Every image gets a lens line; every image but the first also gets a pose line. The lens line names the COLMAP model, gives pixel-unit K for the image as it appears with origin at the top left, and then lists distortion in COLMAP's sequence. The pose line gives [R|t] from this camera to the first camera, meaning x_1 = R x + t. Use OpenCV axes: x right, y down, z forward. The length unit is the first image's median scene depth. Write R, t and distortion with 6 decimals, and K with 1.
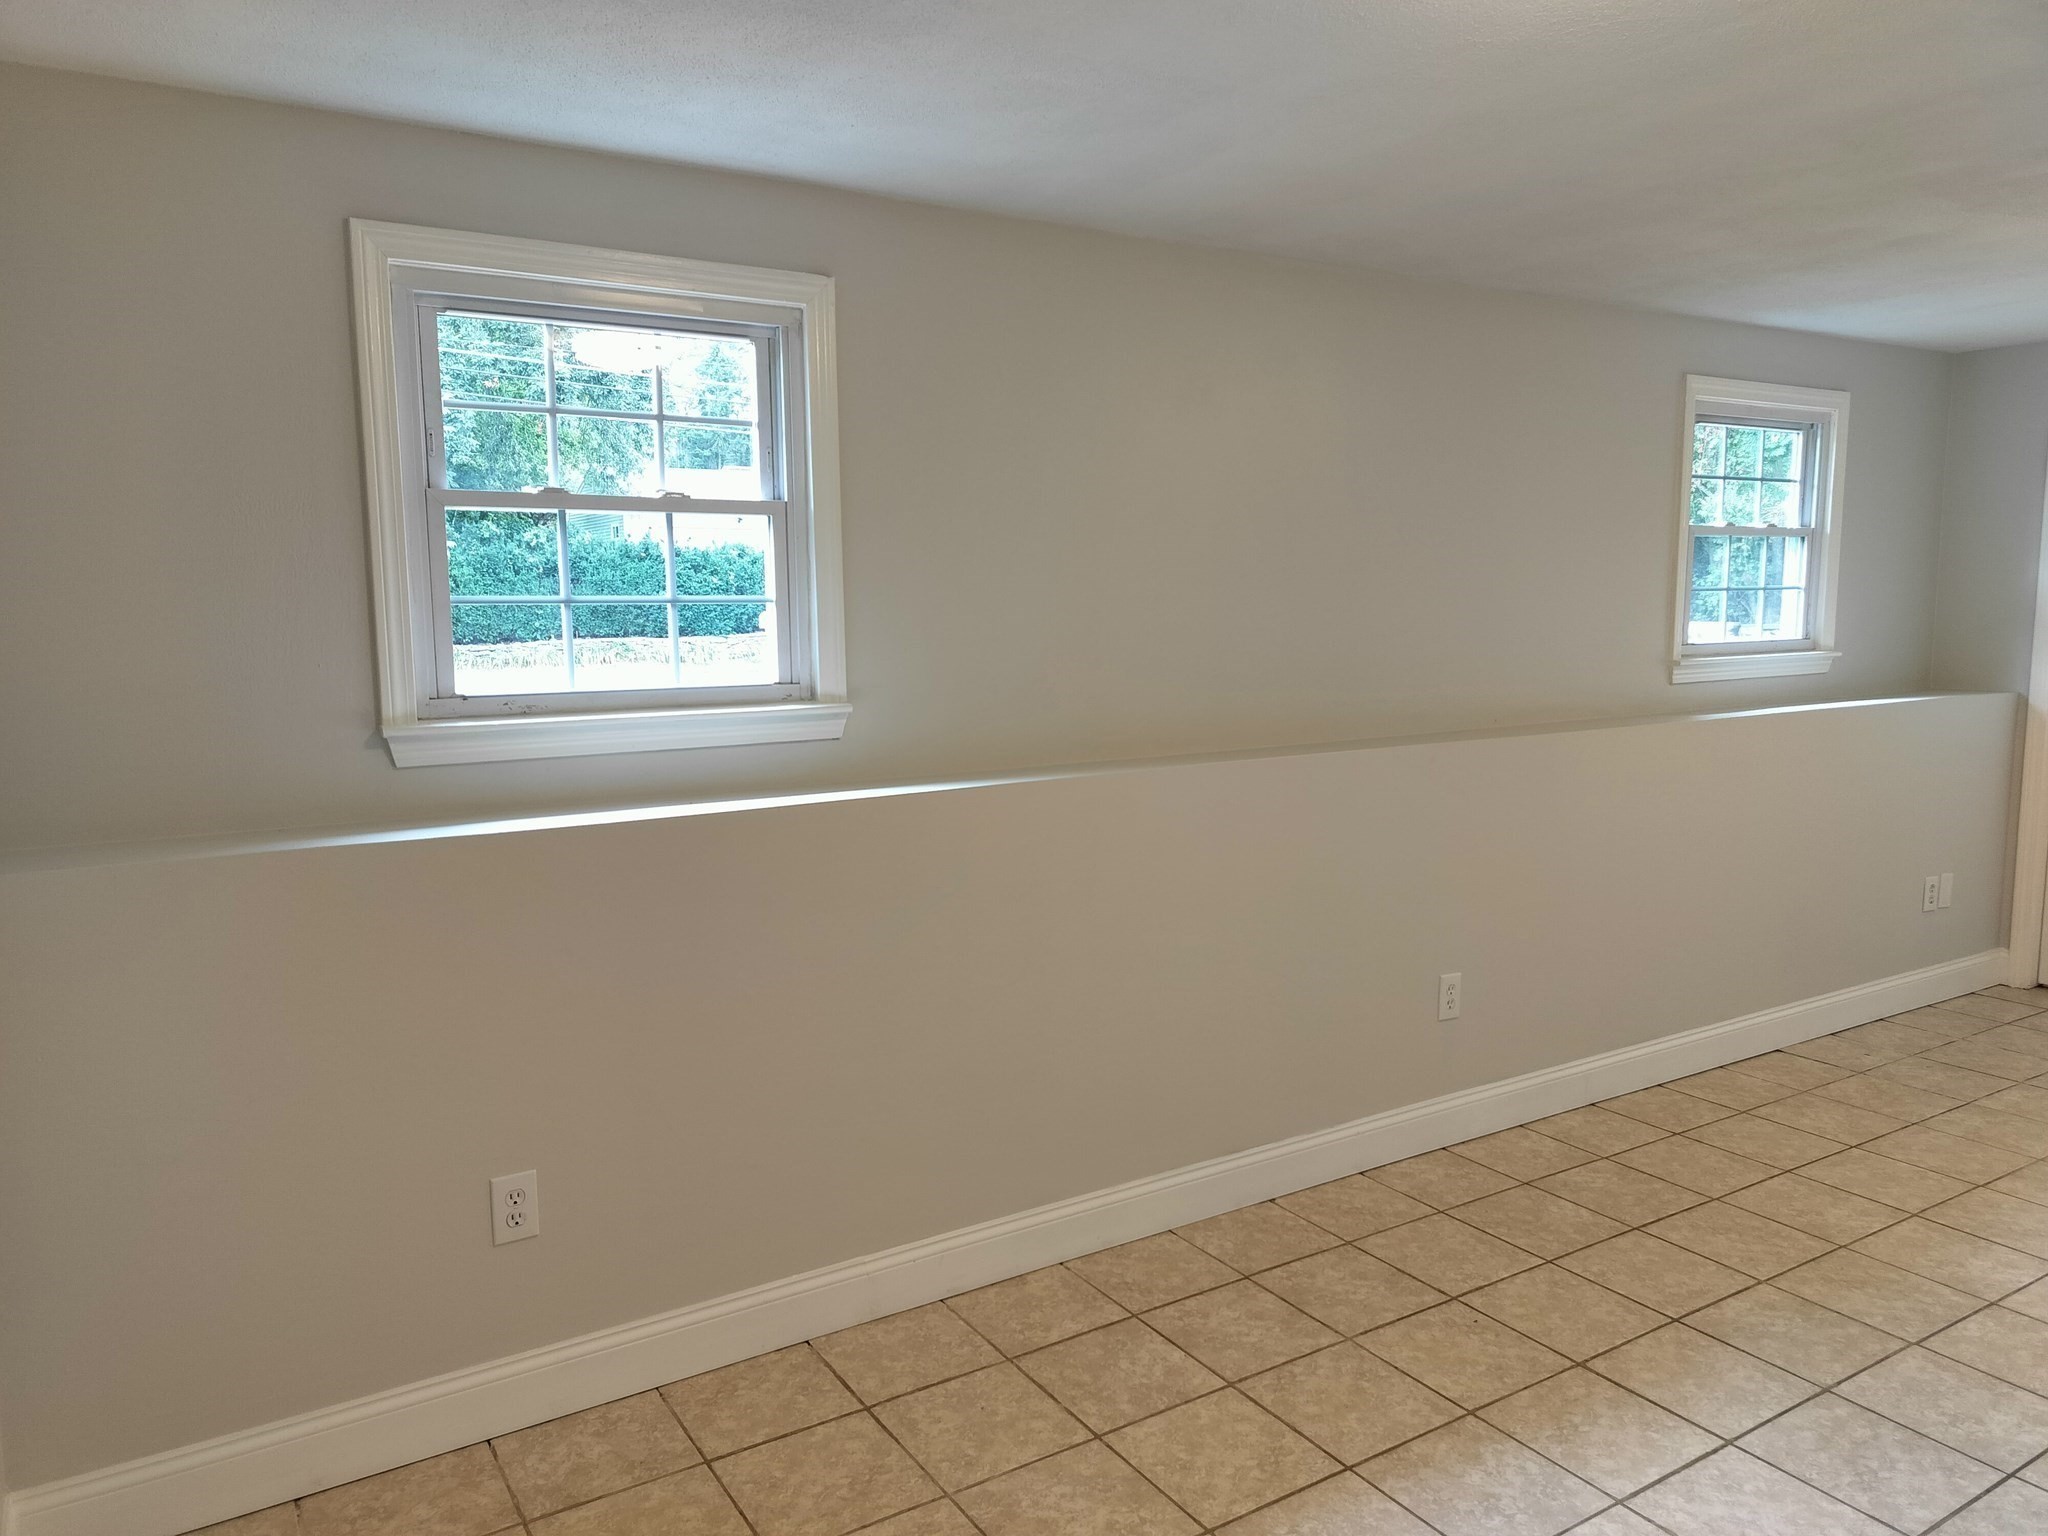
lens RADIAL K [[1451.7, 0, 1021.6], [0, 1451.7, 771.5], [0, 0, 1]] dist [0.014004, -0.013904]
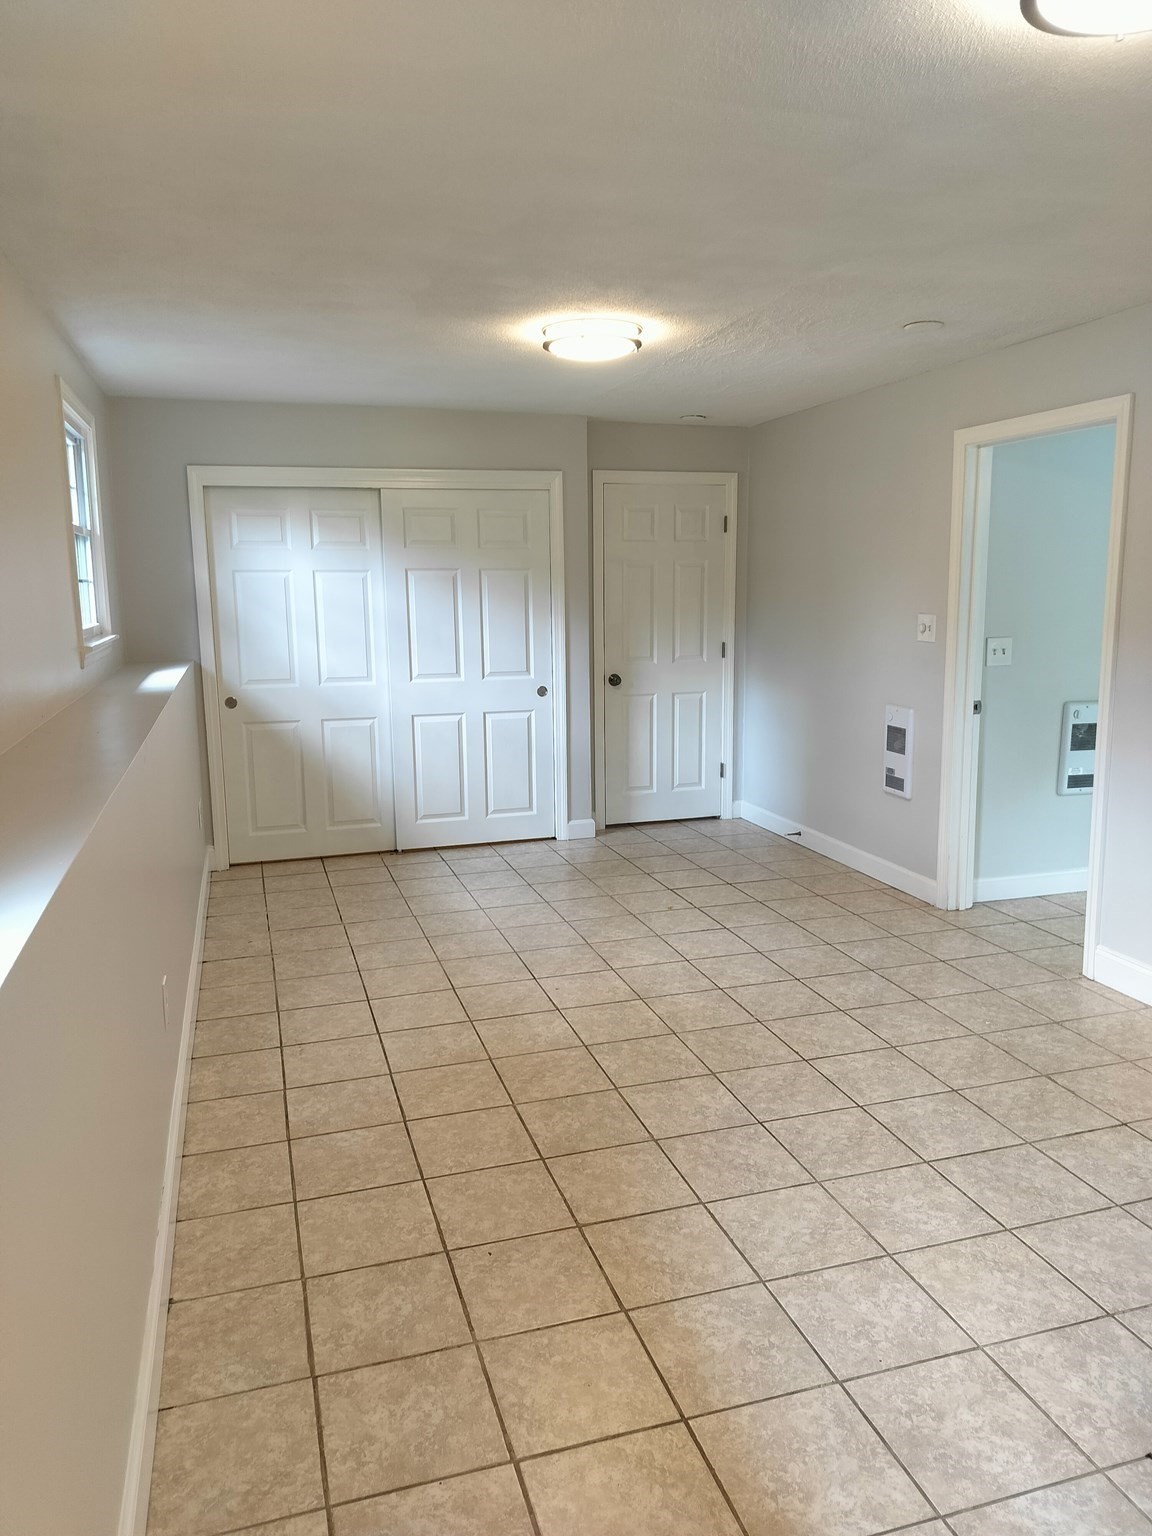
lens RADIAL K [[1088.8, 0, 571.6], [0, 1088.8, 764.5], [0, 0, 1]] dist [0.014004, -0.013904]
pose [[0.270292, -0.161035, 0.949215, -0.358559], [0.137427, 0.982270, 0.127510, -0.068789], [-0.952920, 0.095983, 0.287630, 0.635680]]
